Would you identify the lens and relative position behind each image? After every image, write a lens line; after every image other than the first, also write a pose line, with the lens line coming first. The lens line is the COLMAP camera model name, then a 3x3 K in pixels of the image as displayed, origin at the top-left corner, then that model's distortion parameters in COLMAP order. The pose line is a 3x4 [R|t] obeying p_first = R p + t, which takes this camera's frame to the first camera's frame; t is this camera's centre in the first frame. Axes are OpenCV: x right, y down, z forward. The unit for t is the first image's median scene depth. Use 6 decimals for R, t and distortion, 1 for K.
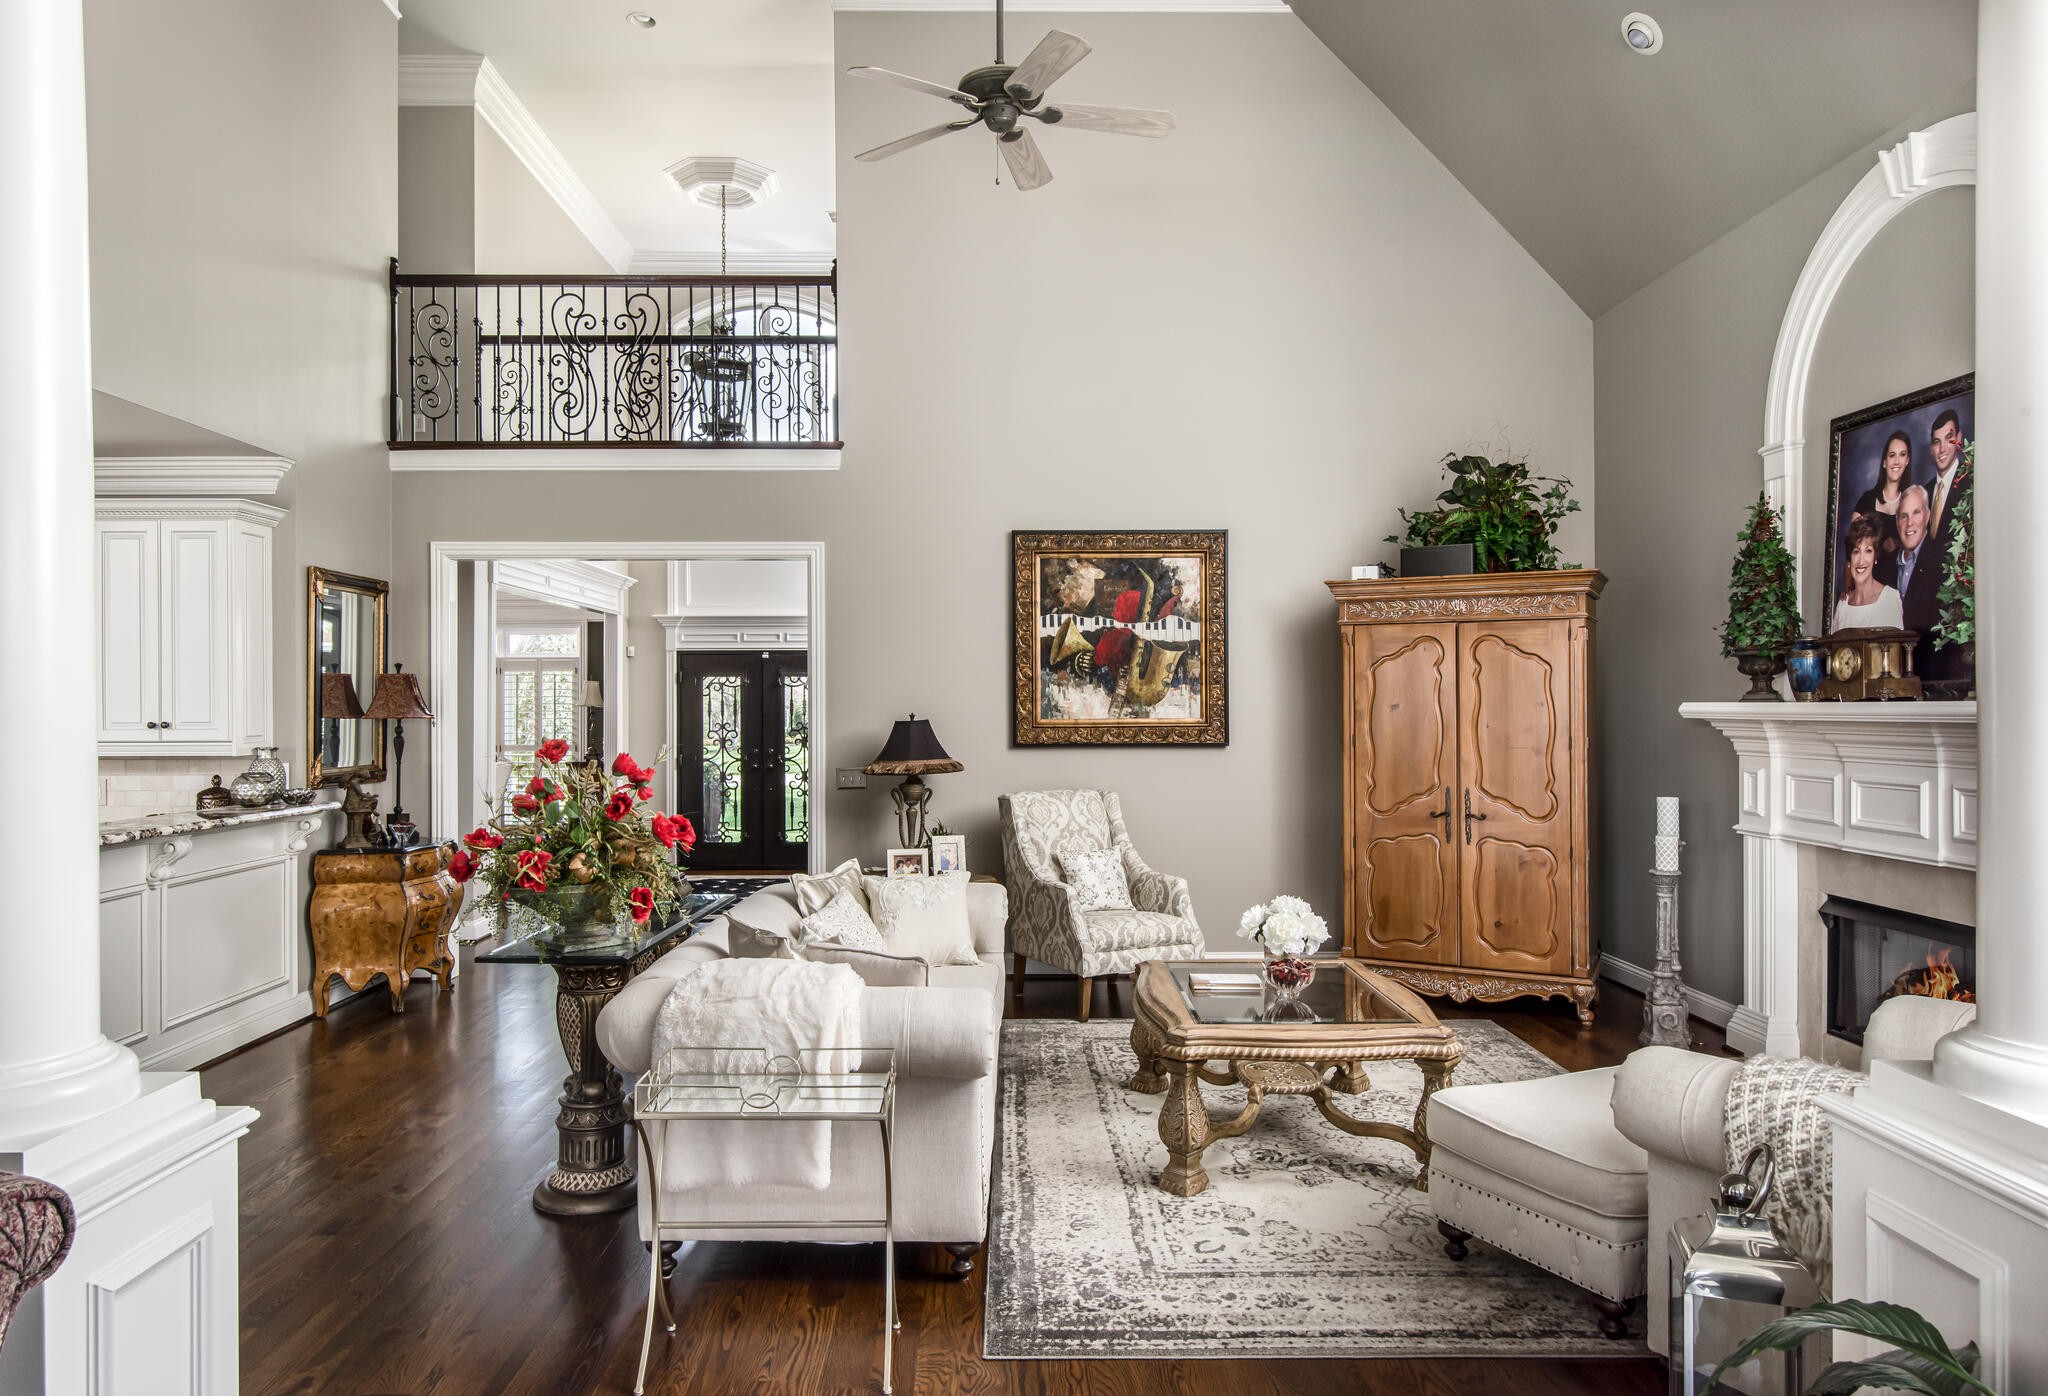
lens RADIAL K [[1234.4, 0, 1024.0], [0, 1234.4, 698.0], [0, 0, 1]] dist [-0.003356, -0.000933]
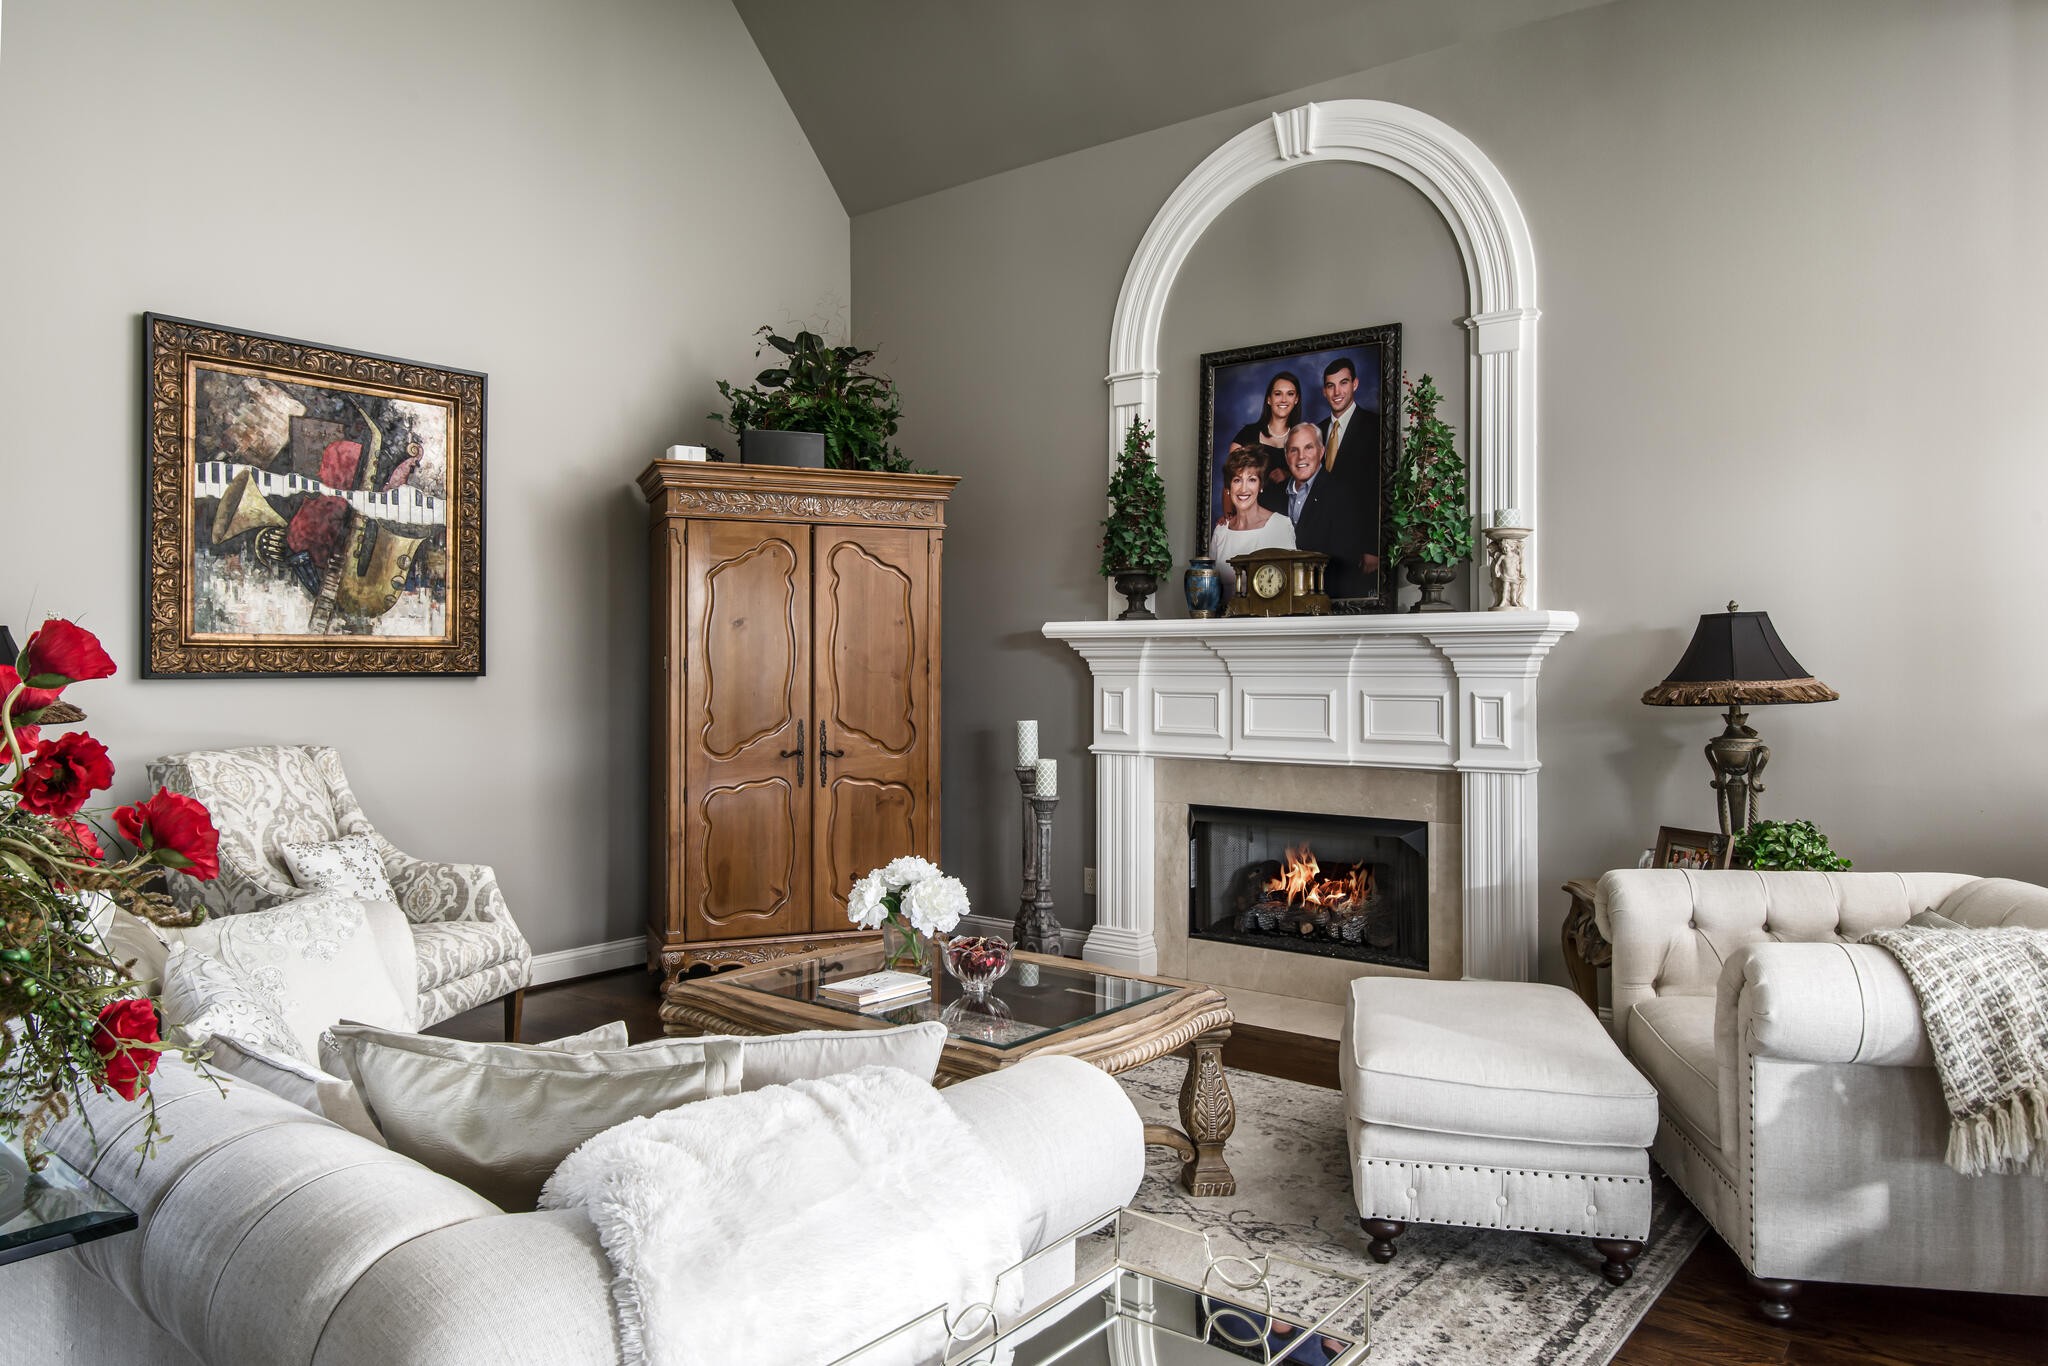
lens RADIAL K [[1314.4, 0, 1022.5], [0, 1314.4, 635.8], [0, 0, 1]] dist [0.004193, 0.001252]
pose [[0.651210, 0.019015, 0.758659, -0.231926], [-0.009342, 0.999811, -0.017040, 0.028301], [-0.758840, 0.004009, 0.651265, 0.298775]]
